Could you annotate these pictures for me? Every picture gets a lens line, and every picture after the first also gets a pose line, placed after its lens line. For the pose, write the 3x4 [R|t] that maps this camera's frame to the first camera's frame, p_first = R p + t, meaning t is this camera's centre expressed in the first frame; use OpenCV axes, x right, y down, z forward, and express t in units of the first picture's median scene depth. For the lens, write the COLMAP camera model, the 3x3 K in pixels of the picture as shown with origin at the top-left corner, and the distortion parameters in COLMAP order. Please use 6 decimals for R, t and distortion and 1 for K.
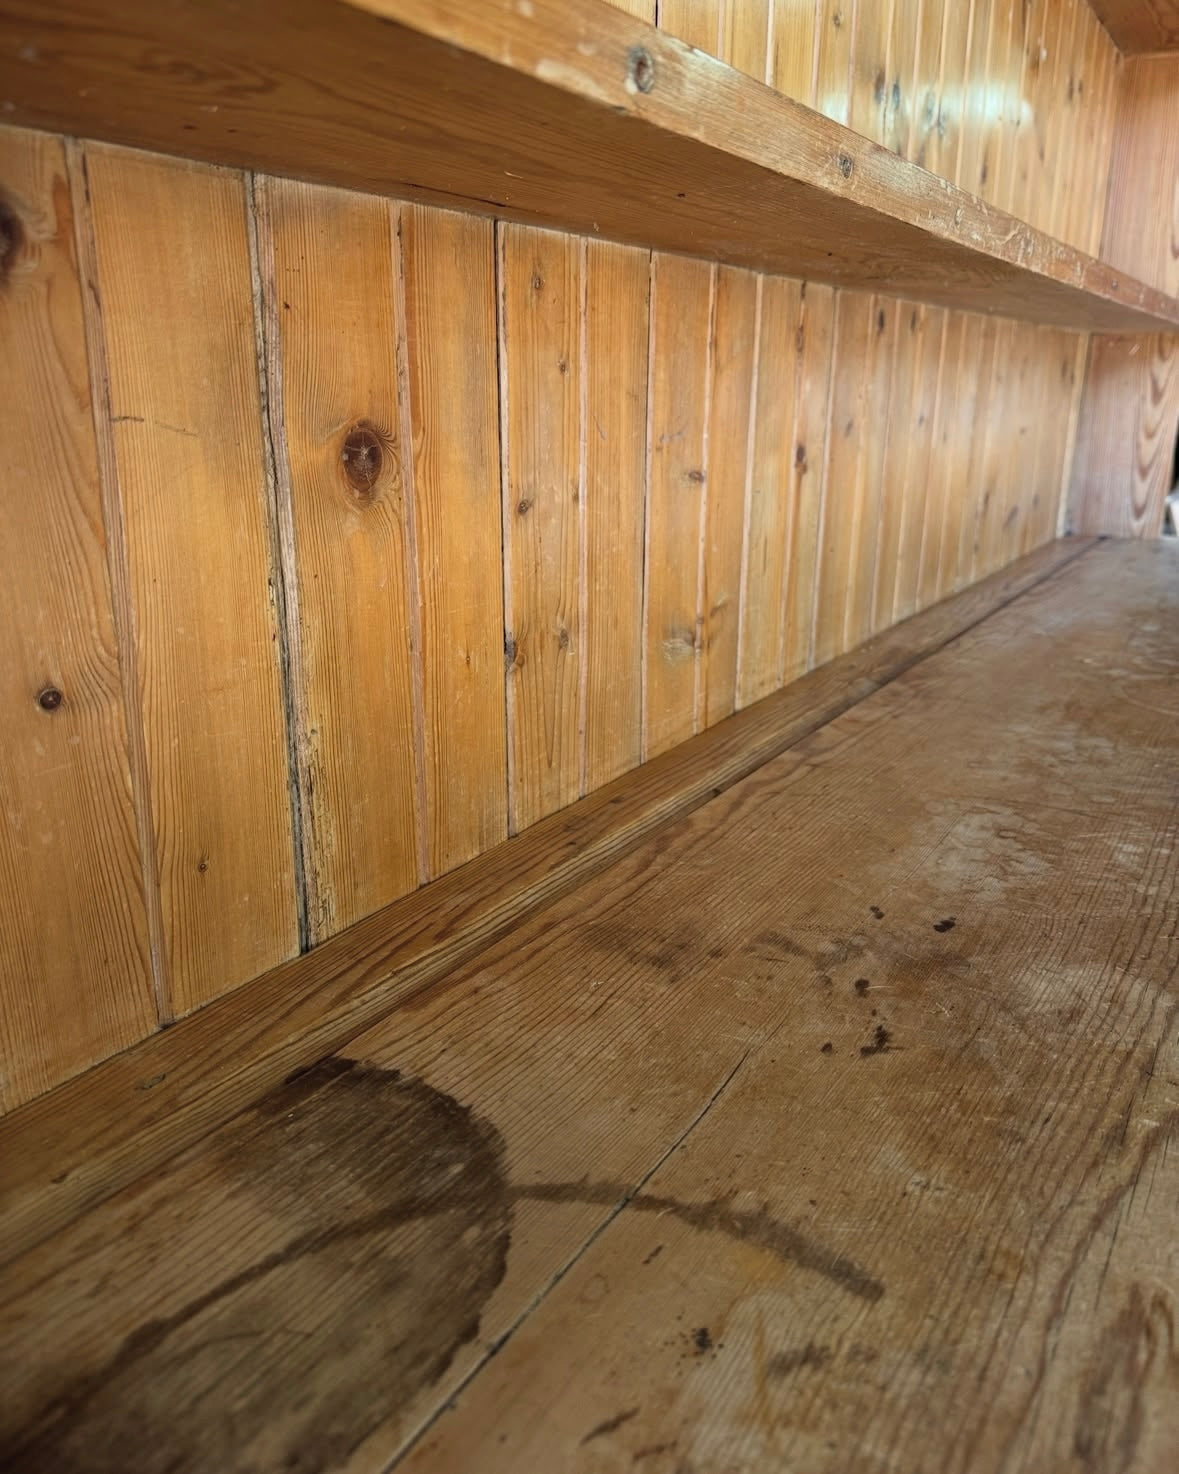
lens RADIAL K [[1132.4, 0, 585.2], [0, 1132.4, 683.8], [0, 0, 1]] dist [0.172954, -0.286821]
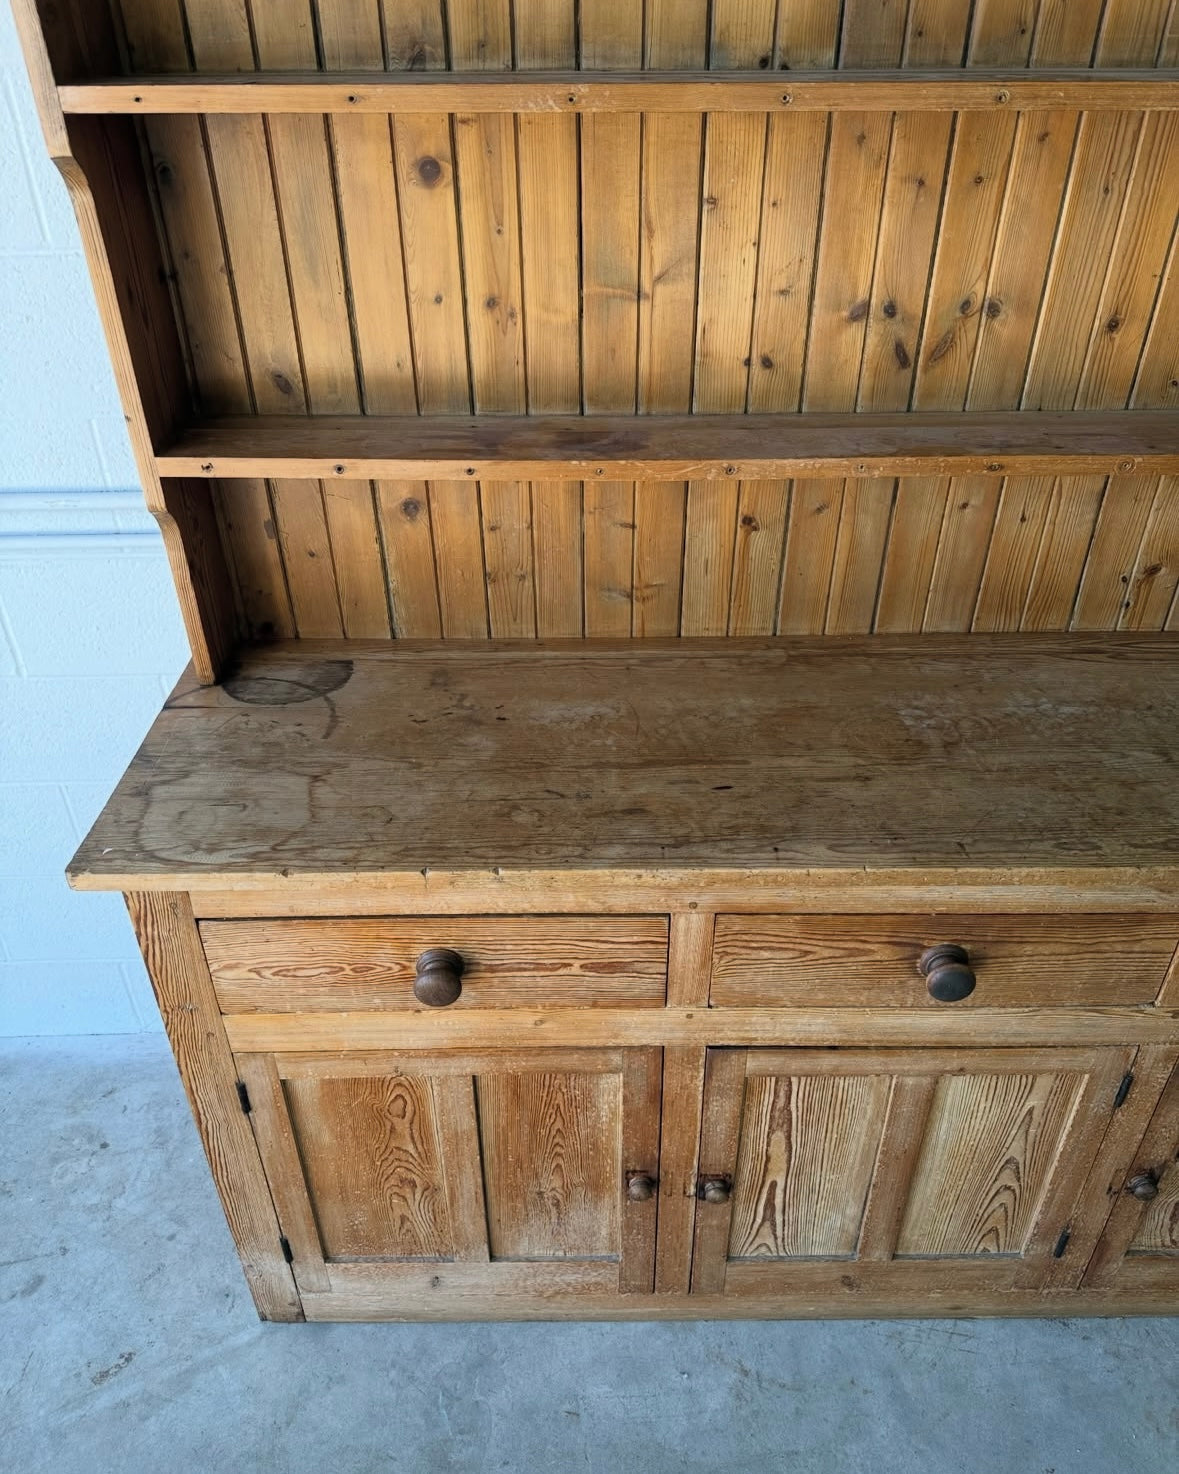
lens RADIAL K [[1109.8, 0, 594.0], [0, 1109.8, 761.8], [0, 0, 1]] dist [0.035556, -0.047426]
pose [[0.537853, 0.478127, -0.694341, 2.007444], [-0.209359, 0.873569, 0.439370, -0.809922], [0.816629, -0.090950, 0.569952, -0.355576]]
